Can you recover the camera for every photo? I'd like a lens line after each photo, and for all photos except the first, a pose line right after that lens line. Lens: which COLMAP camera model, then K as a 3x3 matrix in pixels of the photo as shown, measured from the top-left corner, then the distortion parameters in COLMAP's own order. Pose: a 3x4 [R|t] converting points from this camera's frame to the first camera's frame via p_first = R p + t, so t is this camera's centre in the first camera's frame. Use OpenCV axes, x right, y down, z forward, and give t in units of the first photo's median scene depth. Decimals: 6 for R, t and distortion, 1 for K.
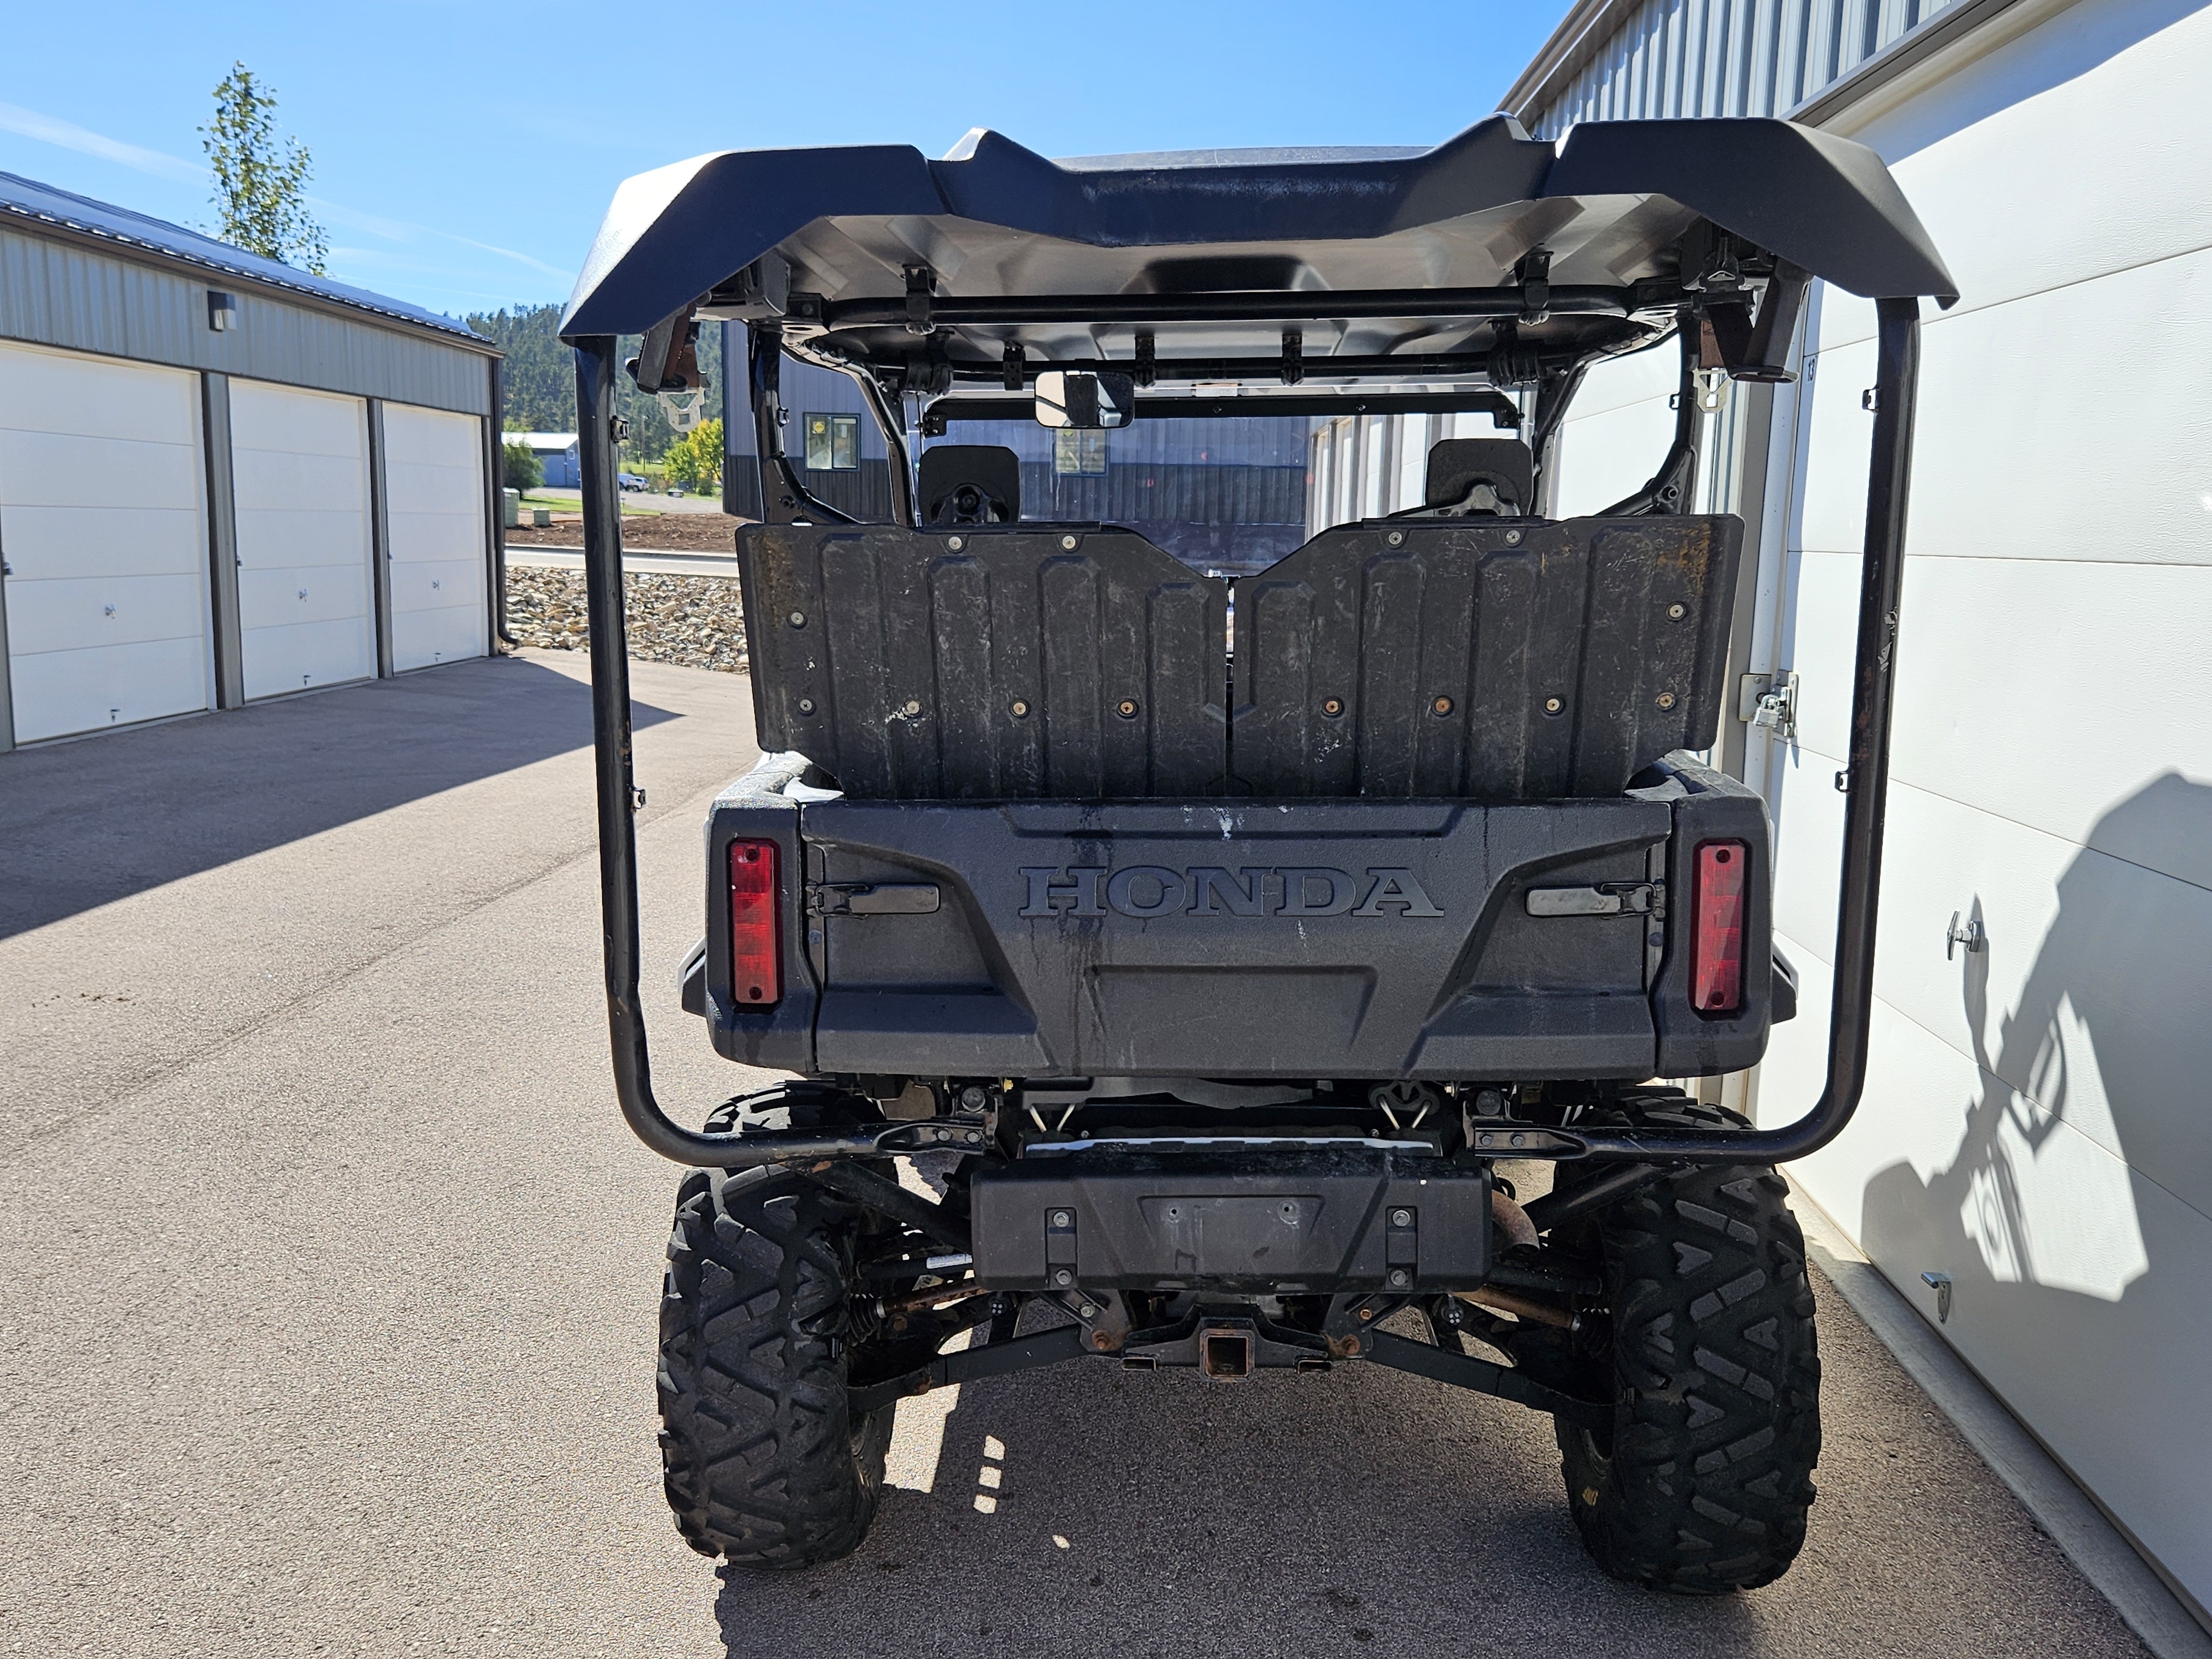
lens RADIAL K [[2009.1, 0, 1106.0], [0, 2009.1, 829.5], [0, 0, 1]] dist [0.069945, 0.003240]
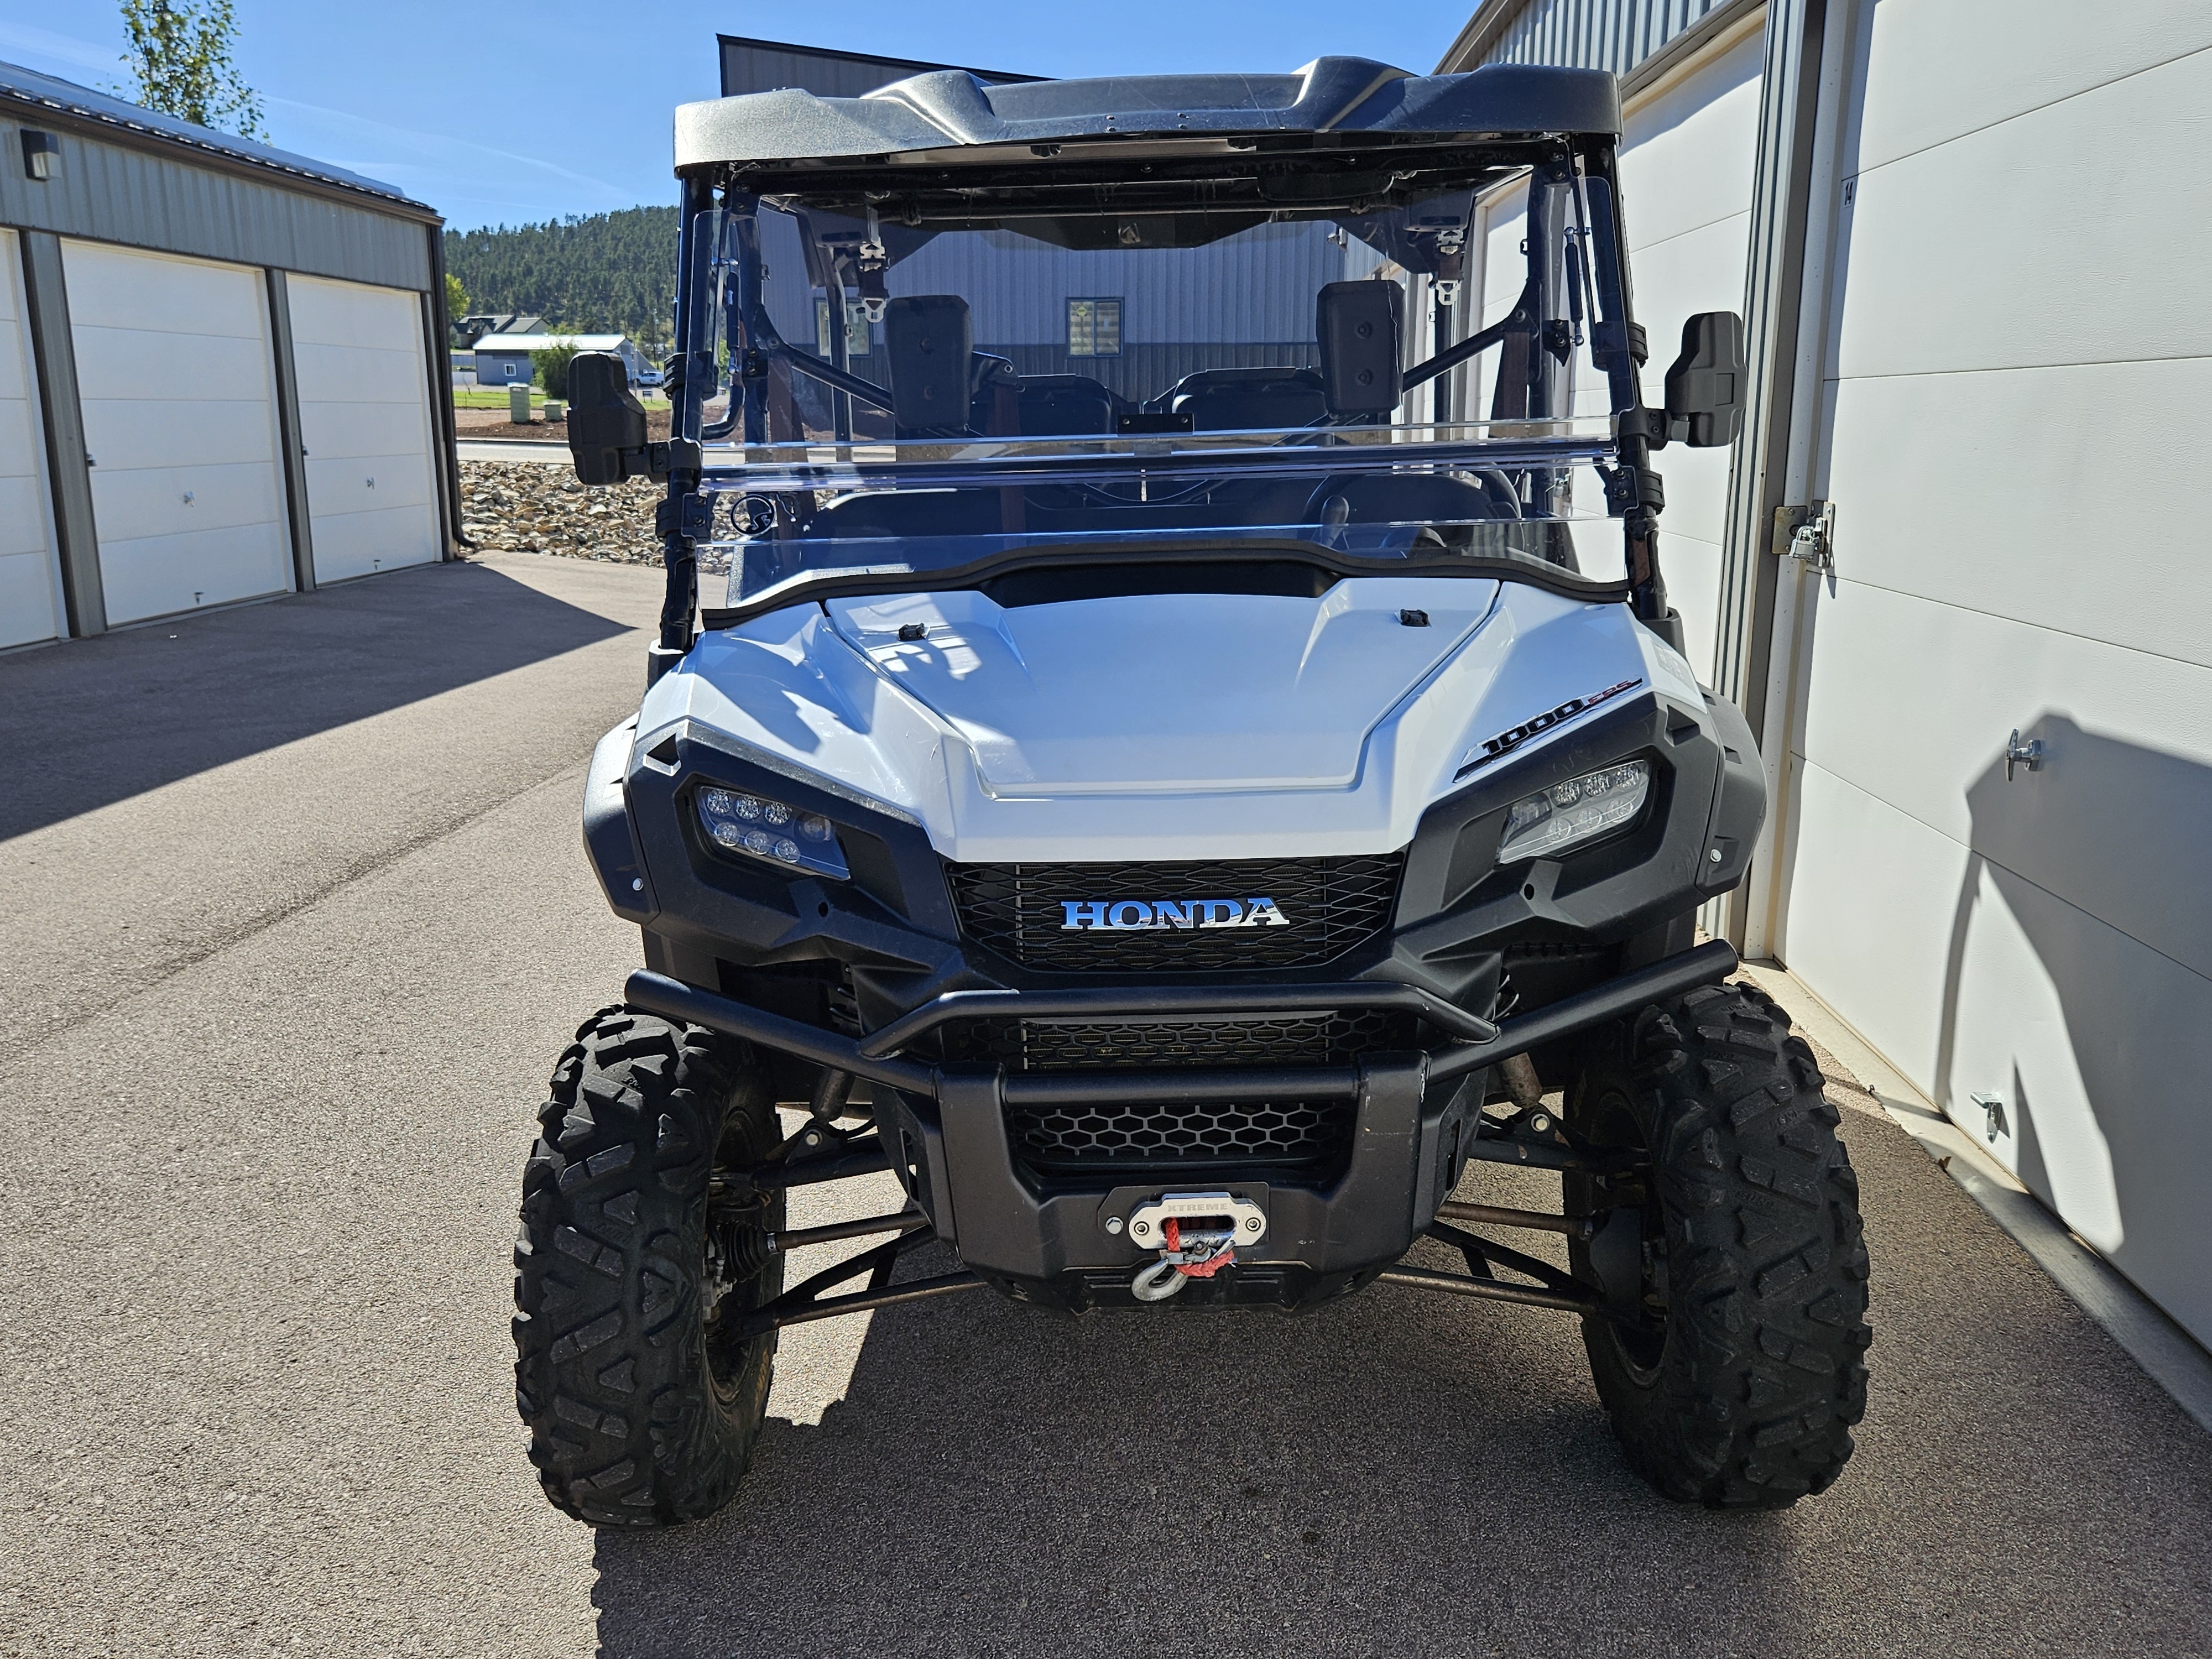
lens RADIAL K [[1913.8, 0, 1033.9], [0, 1913.8, 872.3], [0, 0, 1]] dist [0.055491, -0.084257]
pose [[0.998804, -0.008517, -0.048149, 0.001803], [0.012582, 0.996321, 0.084772, -0.016217], [0.047250, -0.085276, 0.995236, 0.136755]]
